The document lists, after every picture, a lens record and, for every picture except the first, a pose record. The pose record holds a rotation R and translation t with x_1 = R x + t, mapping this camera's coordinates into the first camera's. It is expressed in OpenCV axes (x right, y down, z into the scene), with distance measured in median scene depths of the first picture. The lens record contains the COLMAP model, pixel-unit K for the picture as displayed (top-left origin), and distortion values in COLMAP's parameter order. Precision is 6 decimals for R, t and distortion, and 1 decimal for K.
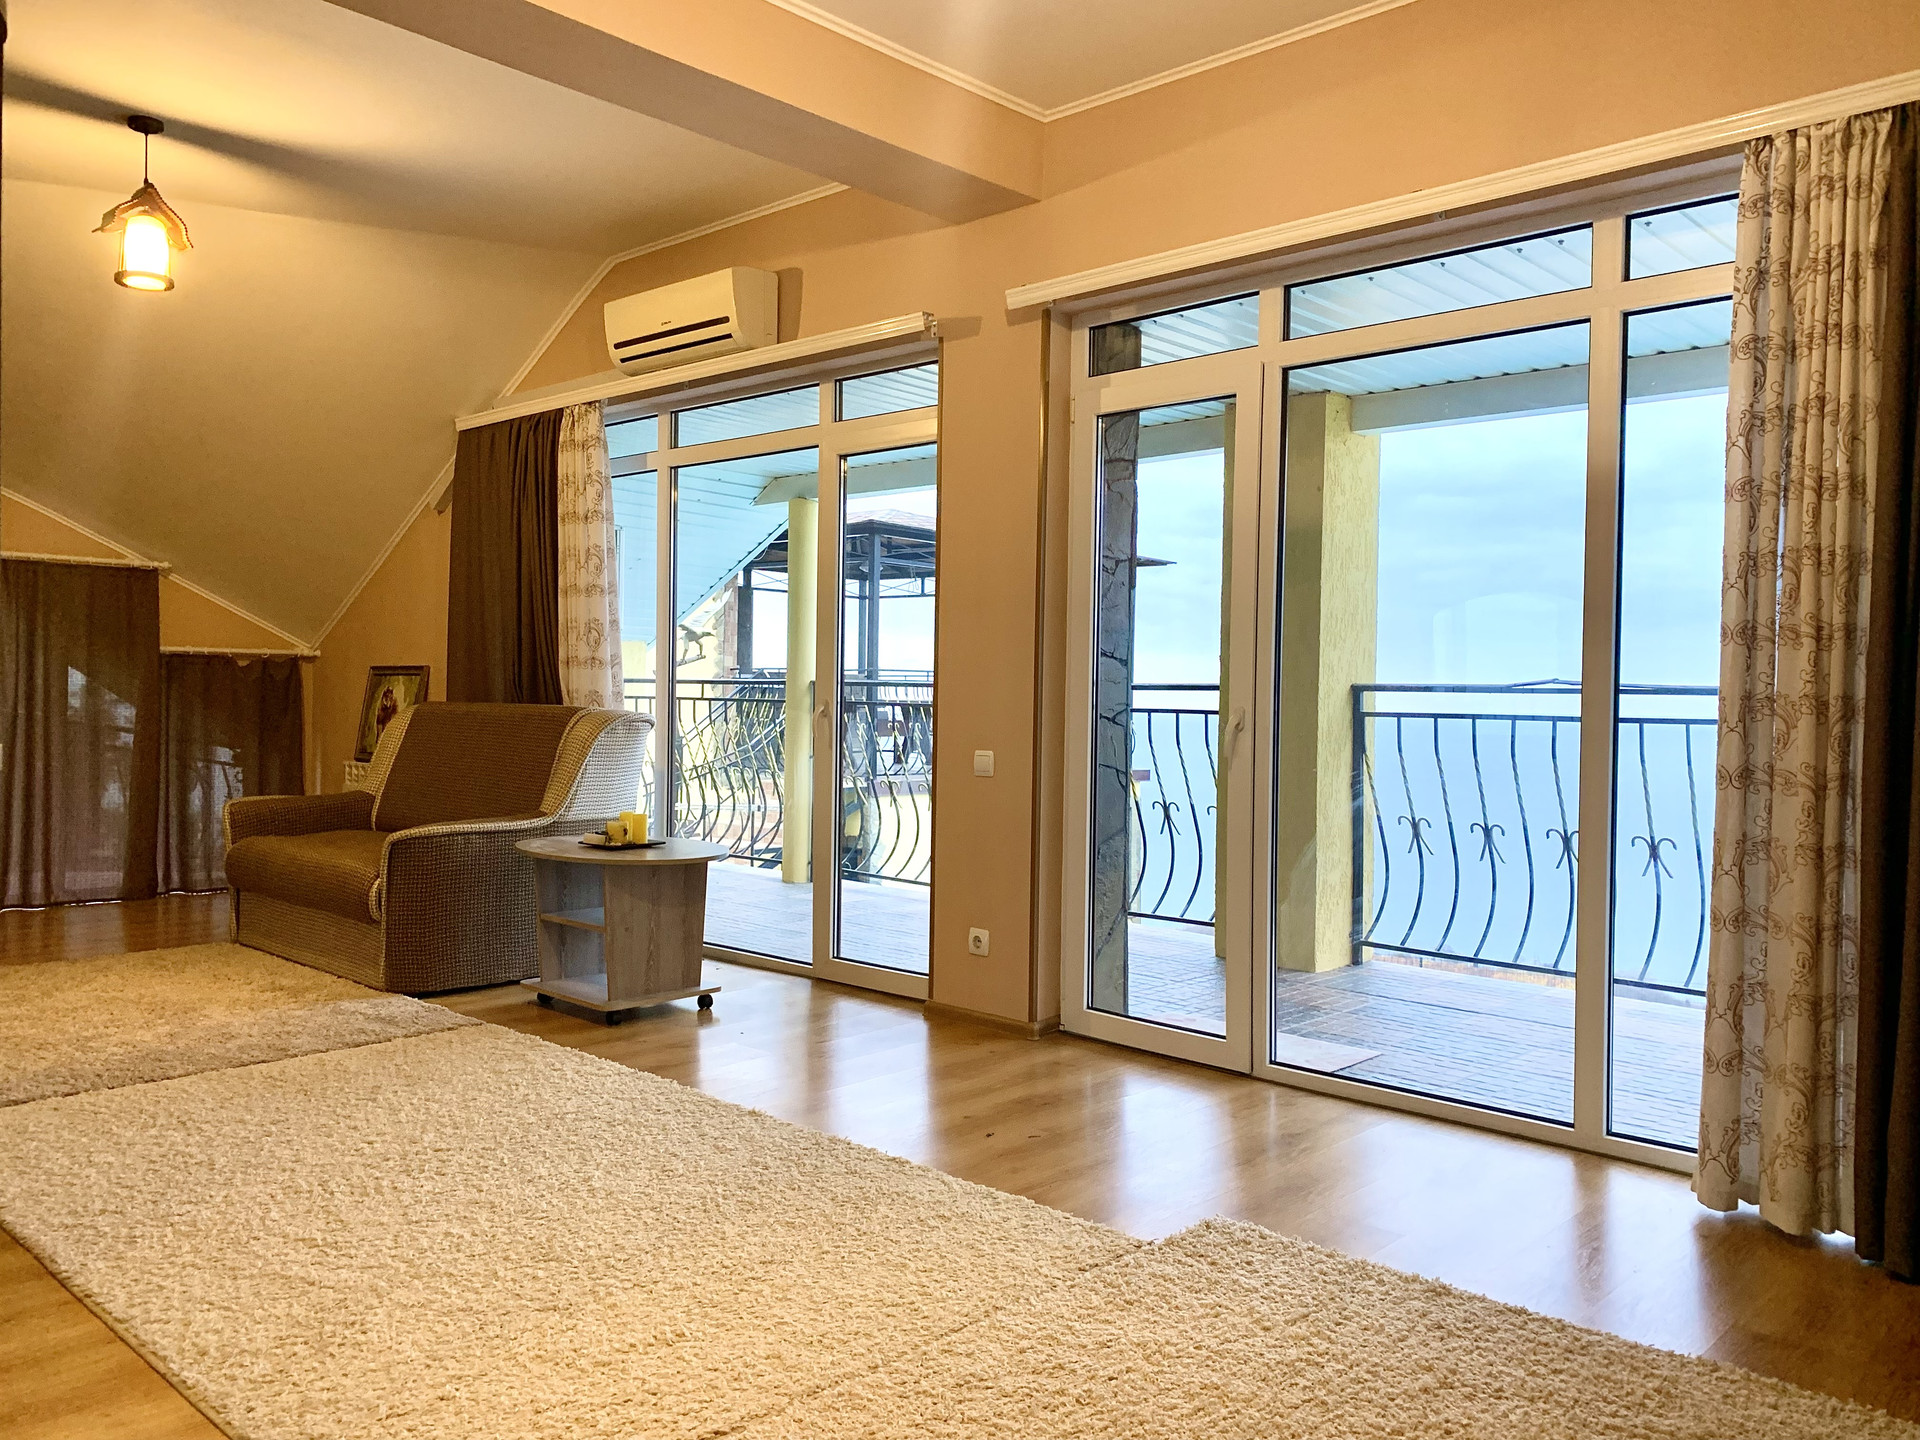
lens RADIAL K [[1483.3, 0, 960.0], [0, 1483.3, 720.0], [0, 0, 1]] dist [0.194300, -0.000975]
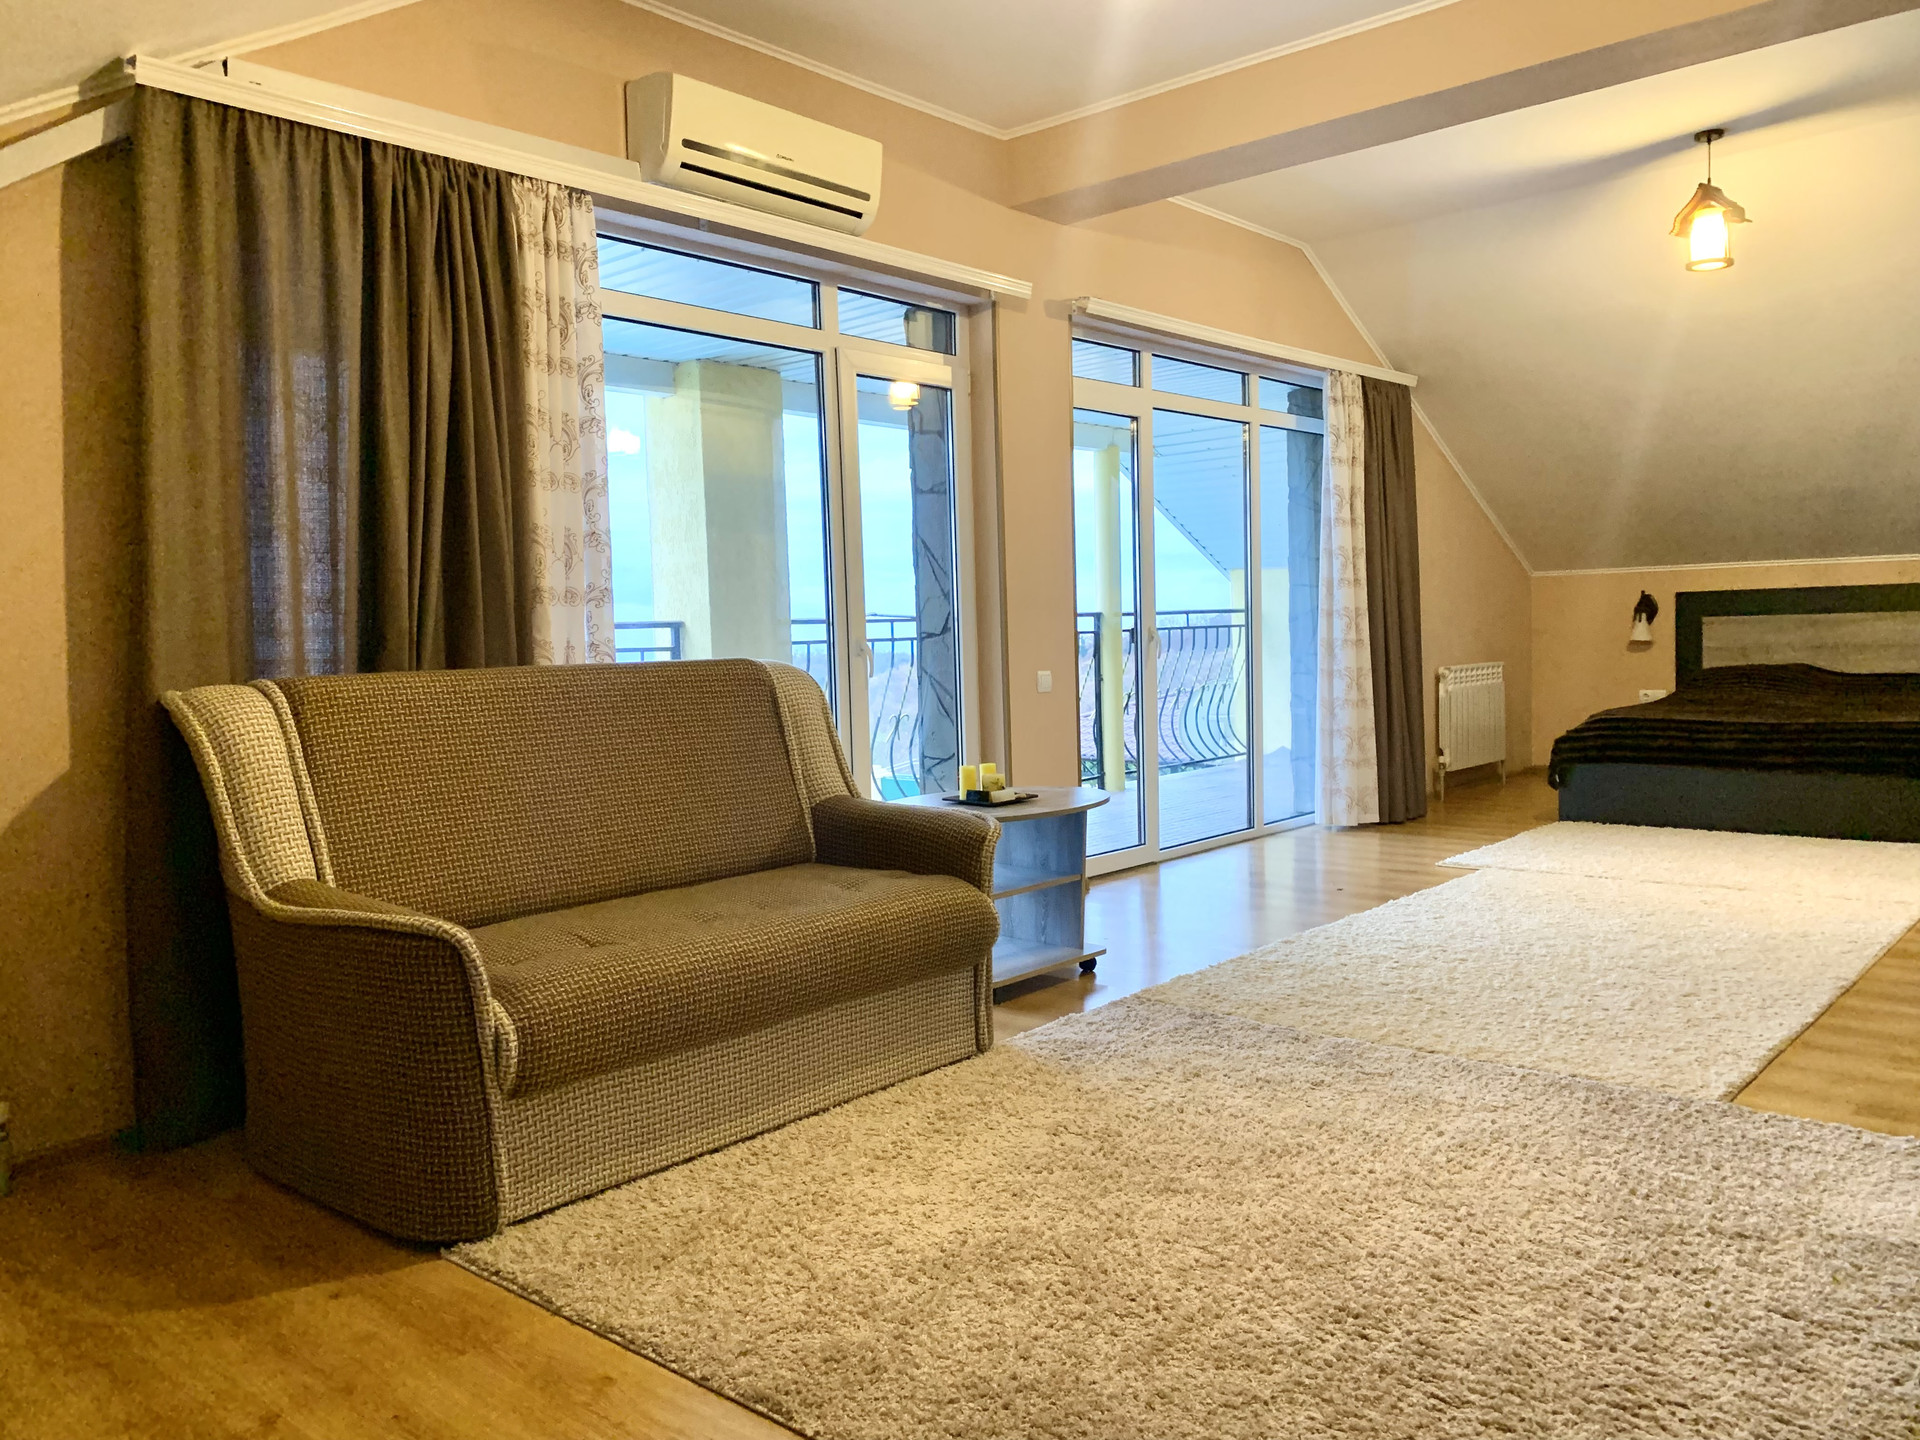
lens RADIAL K [[1483.3, 0, 960.0], [0, 1483.3, 720.0], [0, 0, 1]] dist [0.194300, -0.000975]
pose [[-0.043535, -0.077461, 0.996044, -1.034186], [0.048491, 0.995651, 0.079550, -0.034166], [-0.997874, 0.051763, -0.039590, 0.988373]]
